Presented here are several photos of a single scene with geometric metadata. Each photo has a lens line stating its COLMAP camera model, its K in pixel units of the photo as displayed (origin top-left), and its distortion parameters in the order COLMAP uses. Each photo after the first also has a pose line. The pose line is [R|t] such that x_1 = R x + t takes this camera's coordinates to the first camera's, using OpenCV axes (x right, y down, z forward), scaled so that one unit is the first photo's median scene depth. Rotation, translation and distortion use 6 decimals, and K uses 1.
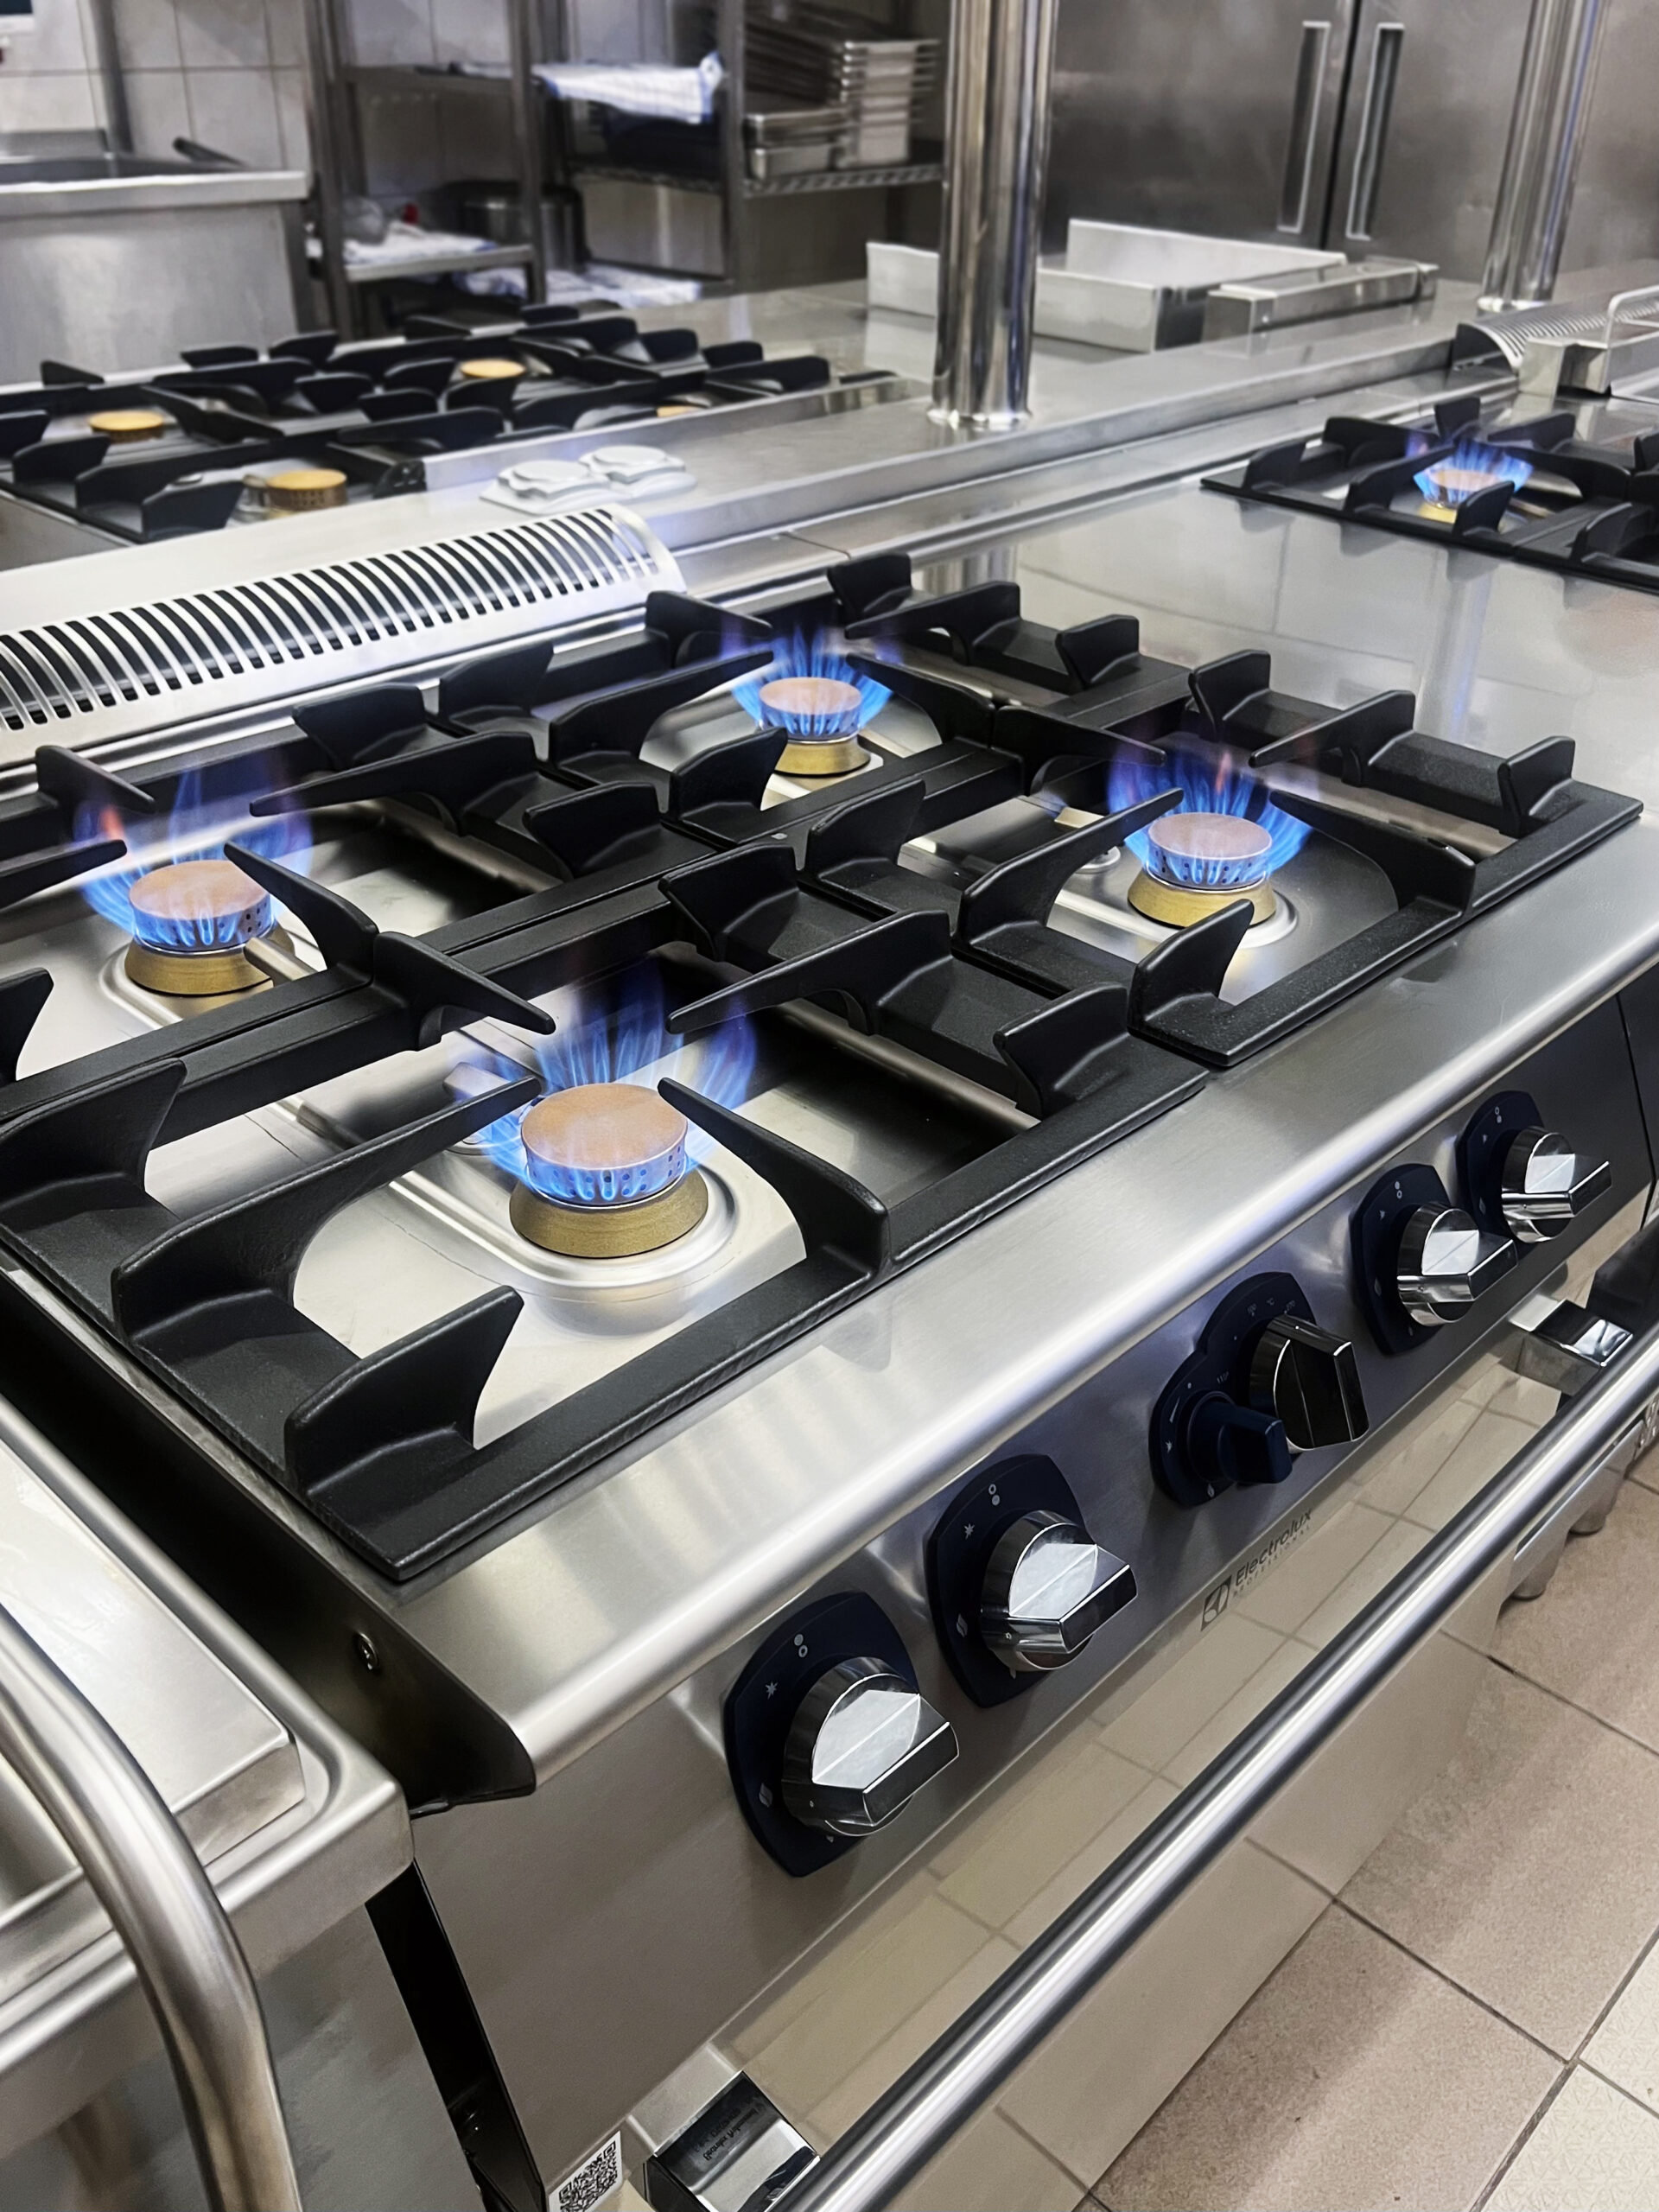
lens RADIAL K [[1914.1, 0, 829.5], [0, 1914.1, 1106.0], [0, 0, 1]] dist [0.028446, -0.018679]
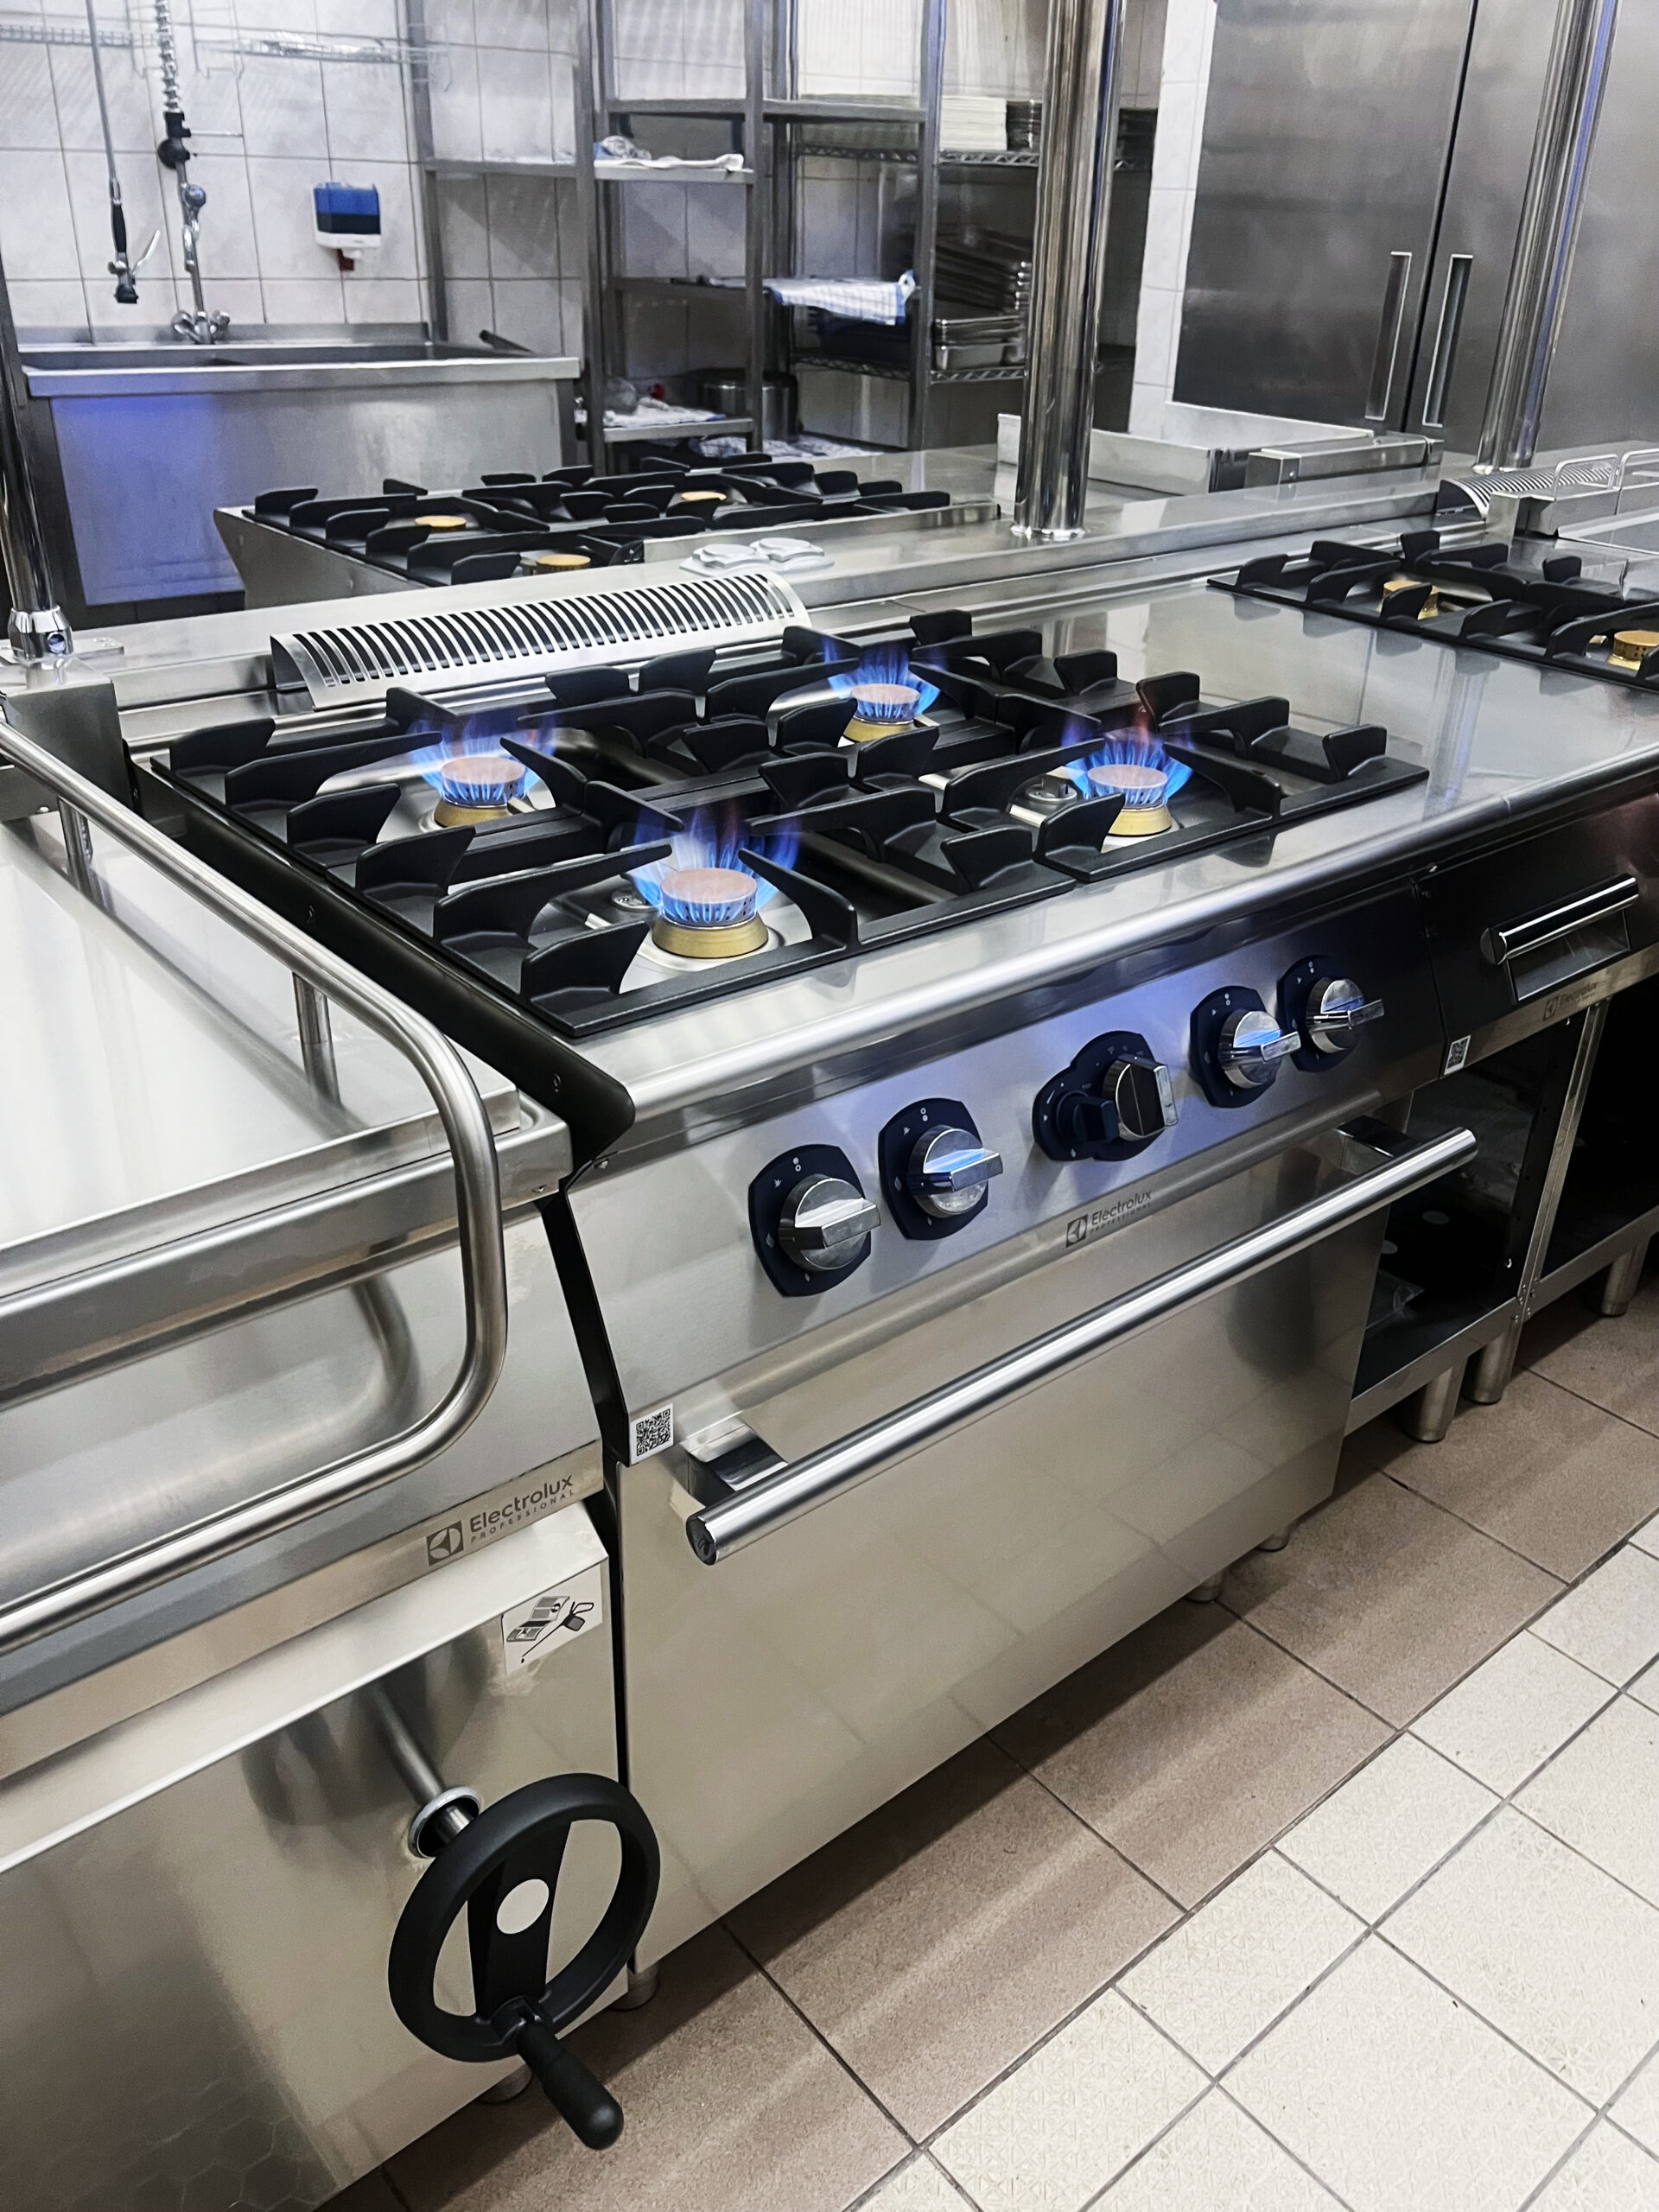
lens RADIAL K [[1798.0, 0, 829.5], [0, 1798.0, 1106.0], [0, 0, 1]] dist [0.078504, -0.163199]
pose [[0.993529, 0.057604, -0.097885, 0.059095], [-0.064049, 0.995891, -0.064029, 0.113697], [0.093795, 0.069884, 0.993136, -0.214992]]
